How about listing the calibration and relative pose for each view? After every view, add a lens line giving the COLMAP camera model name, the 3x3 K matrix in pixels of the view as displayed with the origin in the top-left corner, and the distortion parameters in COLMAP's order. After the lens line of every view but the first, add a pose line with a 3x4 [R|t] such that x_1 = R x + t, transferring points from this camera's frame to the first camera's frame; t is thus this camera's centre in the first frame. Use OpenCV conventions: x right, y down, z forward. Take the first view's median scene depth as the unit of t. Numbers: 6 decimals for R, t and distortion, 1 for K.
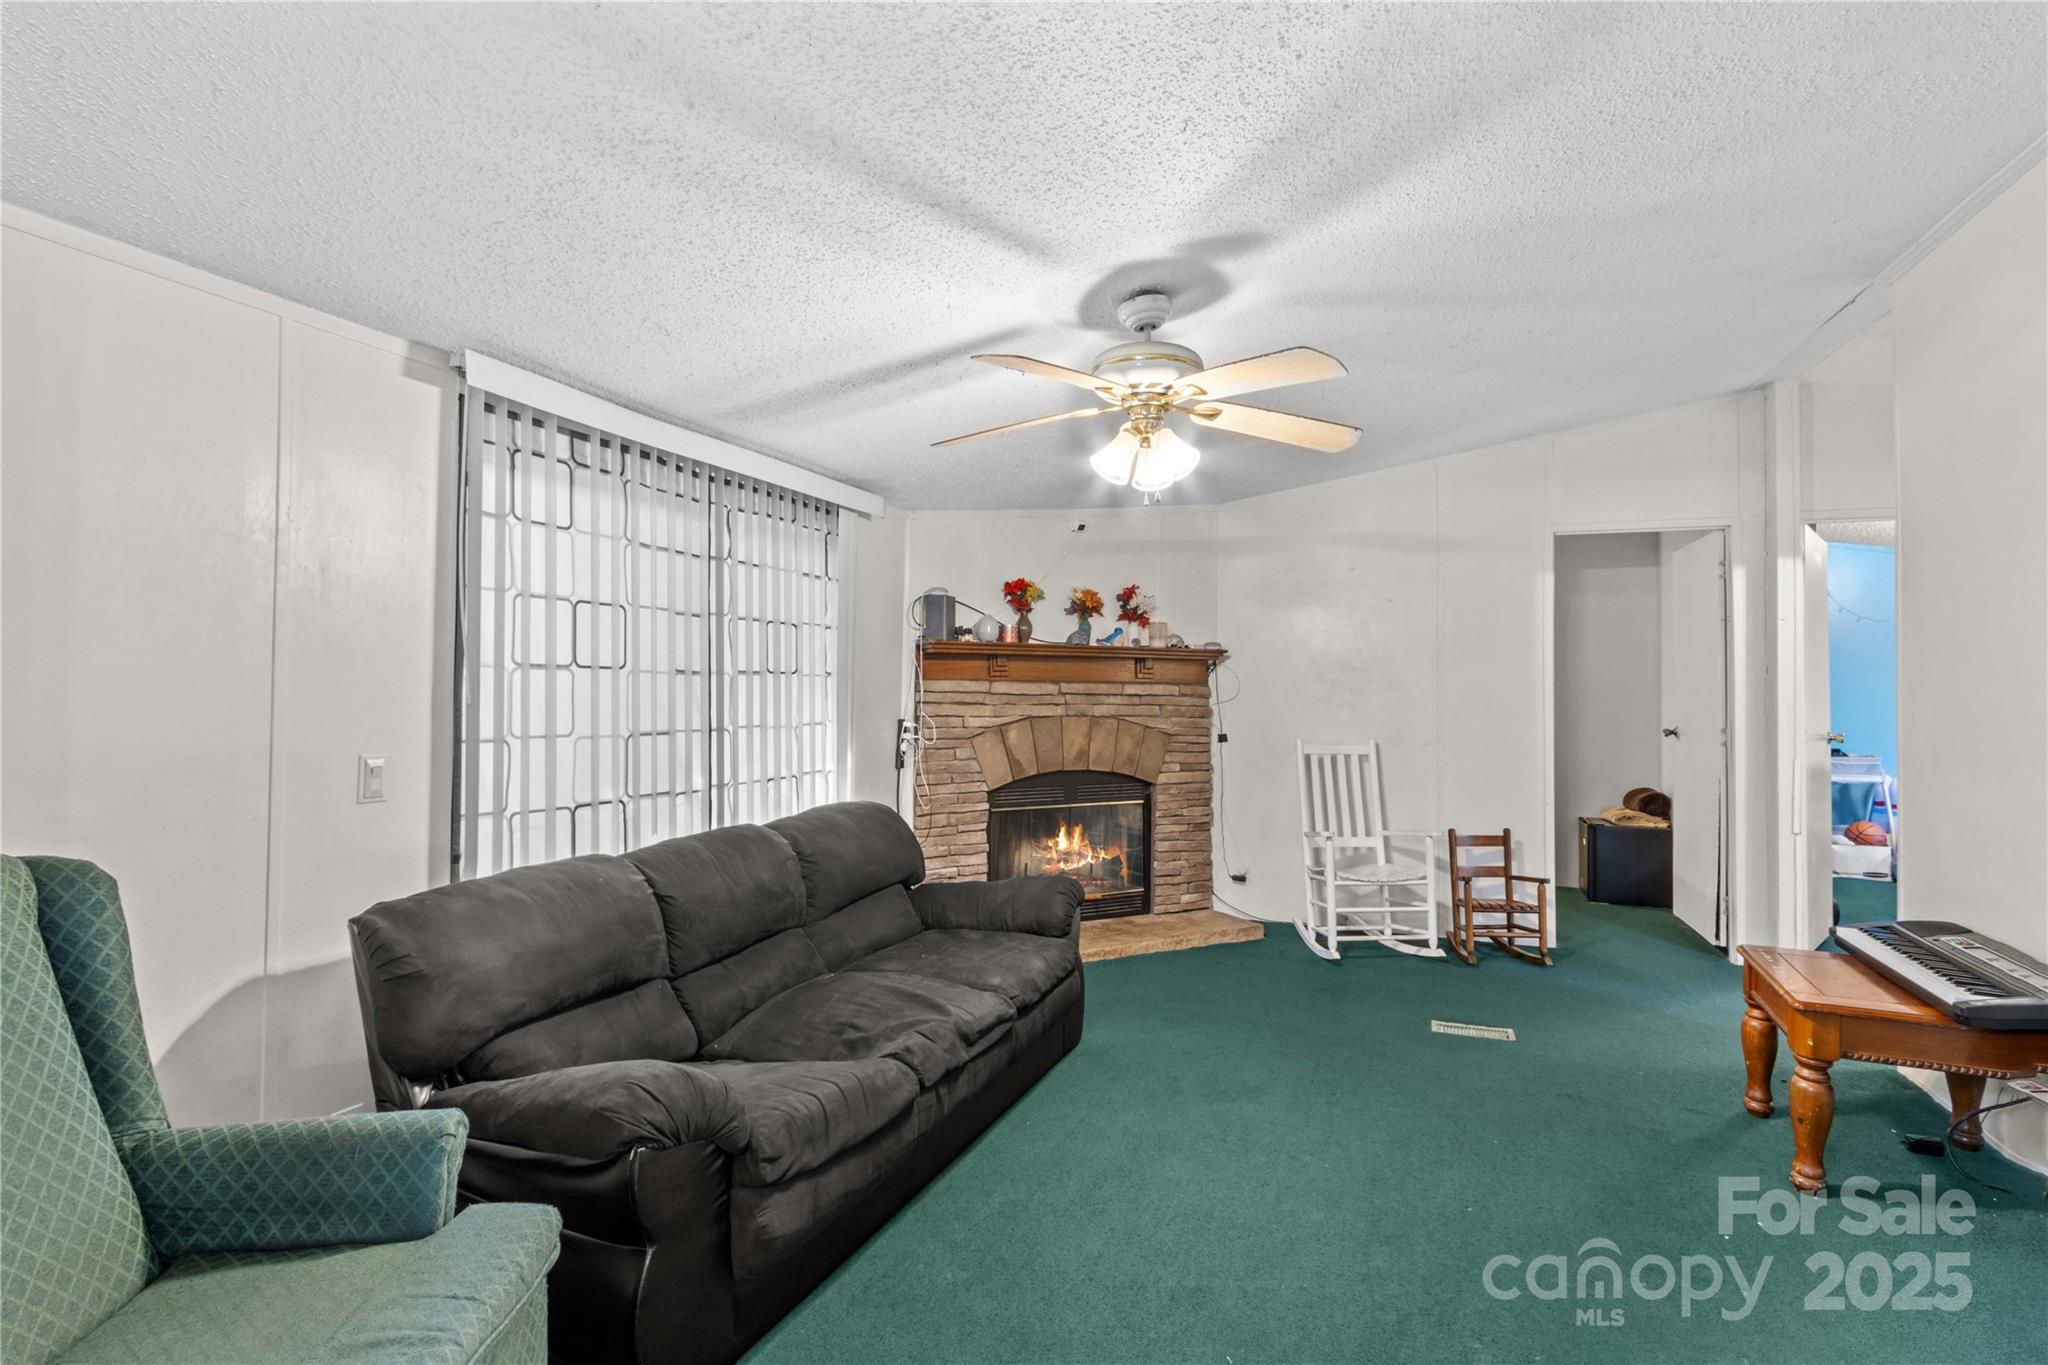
lens RADIAL K [[968.1, 0, 1024.0], [0, 968.1, 682.5], [0, 0, 1]] dist [0.015365, 0.000388]
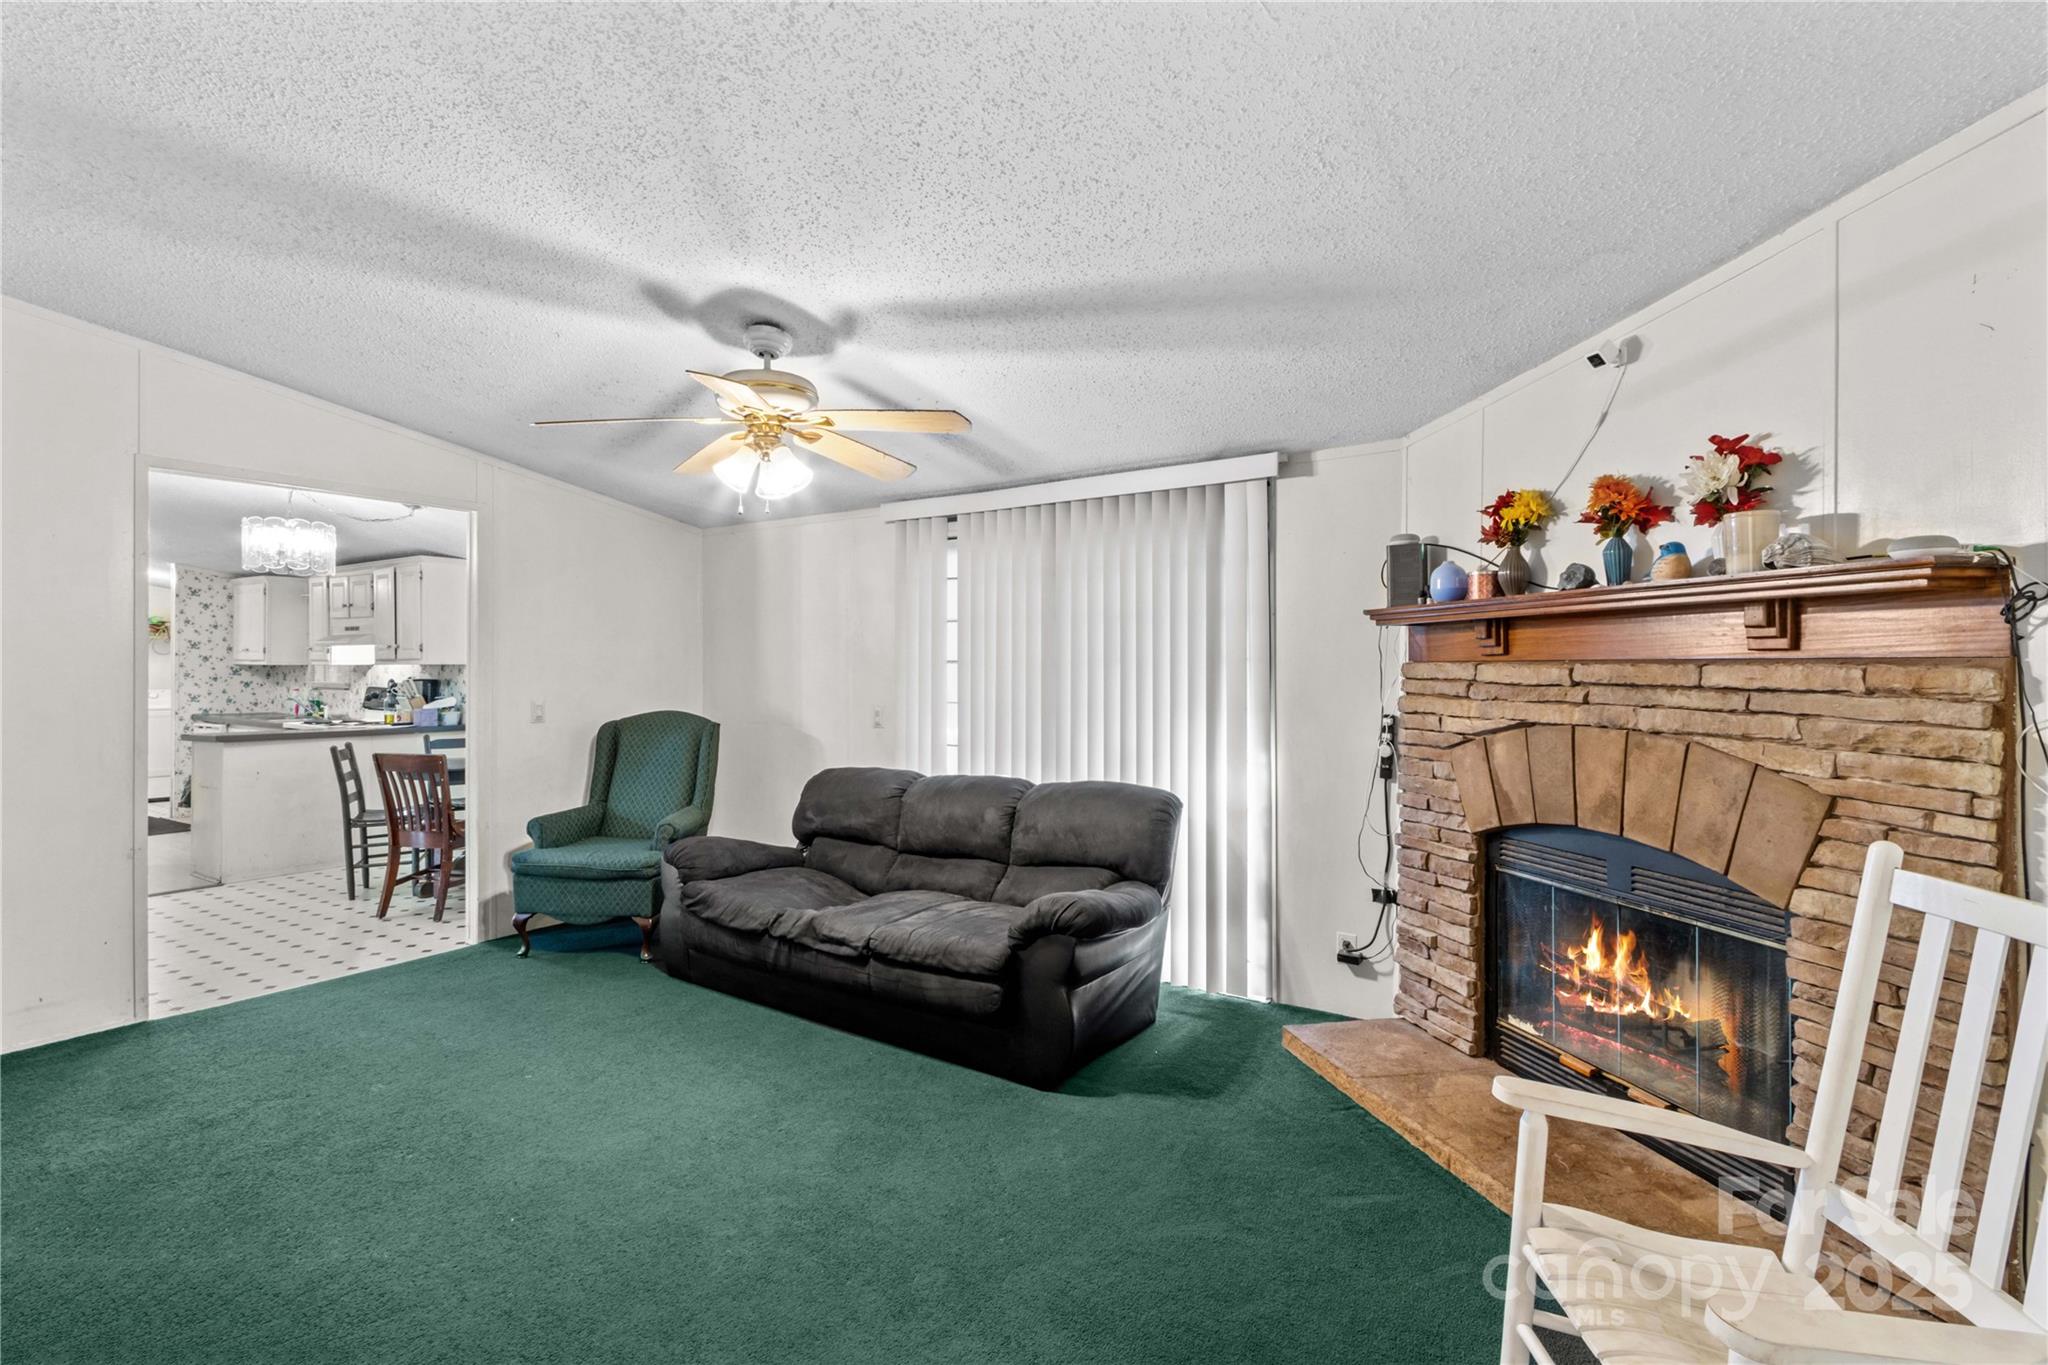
lens RADIAL K [[968.1, 0, 1024.0], [0, 968.1, 682.5], [0, 0, 1]] dist [0.015365, 0.000388]
pose [[-0.193858, 0.010782, -0.980970, 0.610167], [0.009463, 0.999914, 0.009120, 0.003106], [0.980984, -0.007515, -0.193943, 0.784561]]
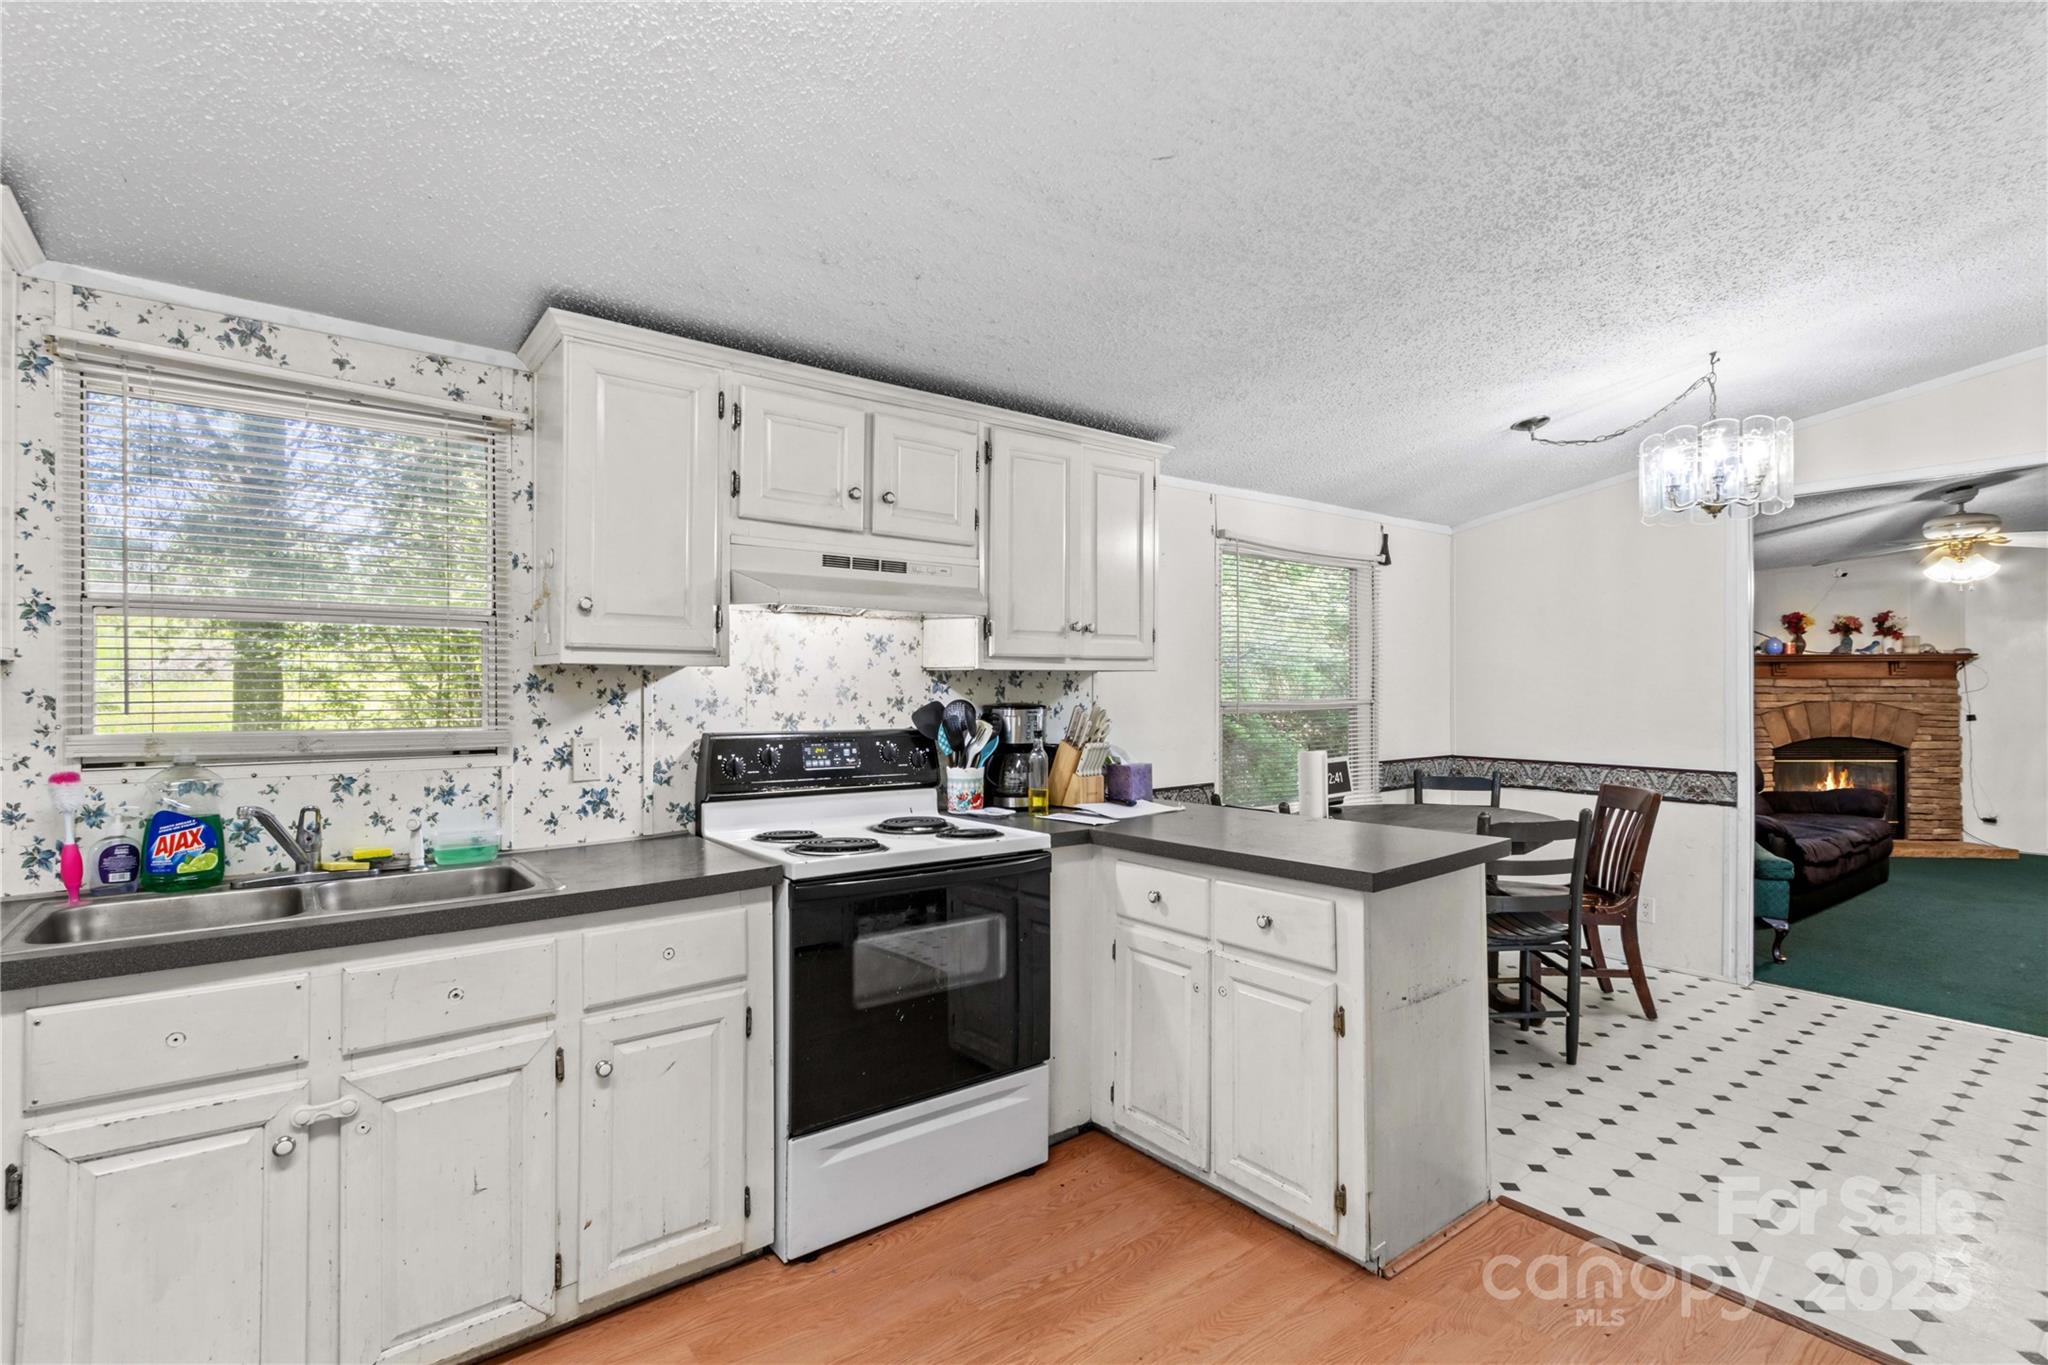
lens RADIAL K [[968.1, 0, 1024.0], [0, 968.1, 682.5], [0, 0, 1]] dist [0.015365, 0.000388]
pose [[0.877253, -0.011646, -0.479886, -0.321776], [0.012971, 0.999916, -0.000555, -0.009509], [0.479852, -0.005737, 0.877331, -0.916635]]
